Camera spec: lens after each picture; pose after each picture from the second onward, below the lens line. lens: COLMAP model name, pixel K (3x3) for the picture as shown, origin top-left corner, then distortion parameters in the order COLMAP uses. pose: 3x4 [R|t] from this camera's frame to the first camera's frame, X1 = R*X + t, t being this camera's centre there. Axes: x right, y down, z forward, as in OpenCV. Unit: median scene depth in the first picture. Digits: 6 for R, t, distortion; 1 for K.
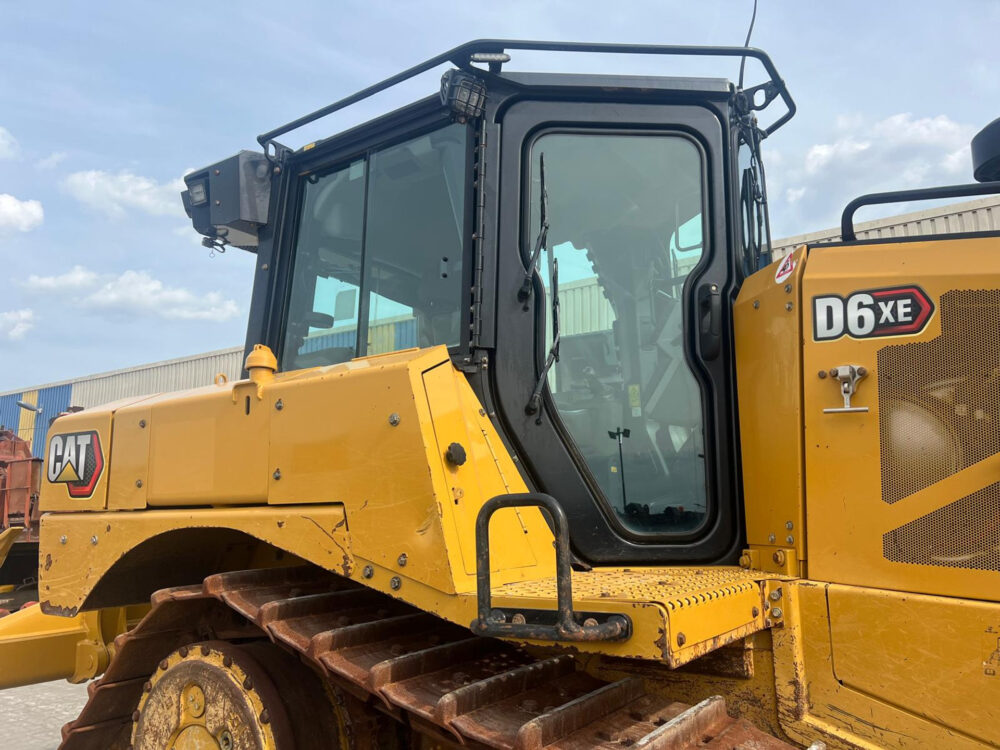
lens RADIAL K [[753.6, 0, 497.8], [0, 753.6, 382.2], [0, 0, 1]] dist [0.060787, -0.075629]
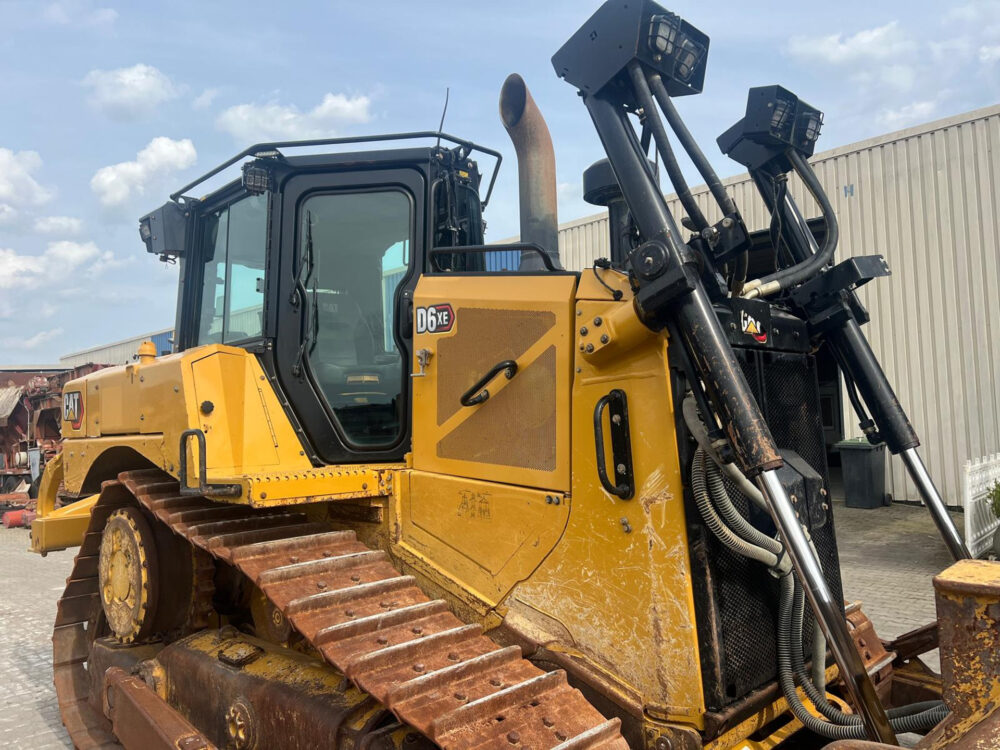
lens RADIAL K [[751.3, 0, 499.3], [0, 751.3, 376.0], [0, 0, 1]] dist [0.067996, -0.081069]
pose [[0.983594, -0.031033, -0.177709, 0.863263], [0.049457, 0.993737, 0.100205, -0.115485], [0.173486, -0.107350, 0.978968, -0.617625]]
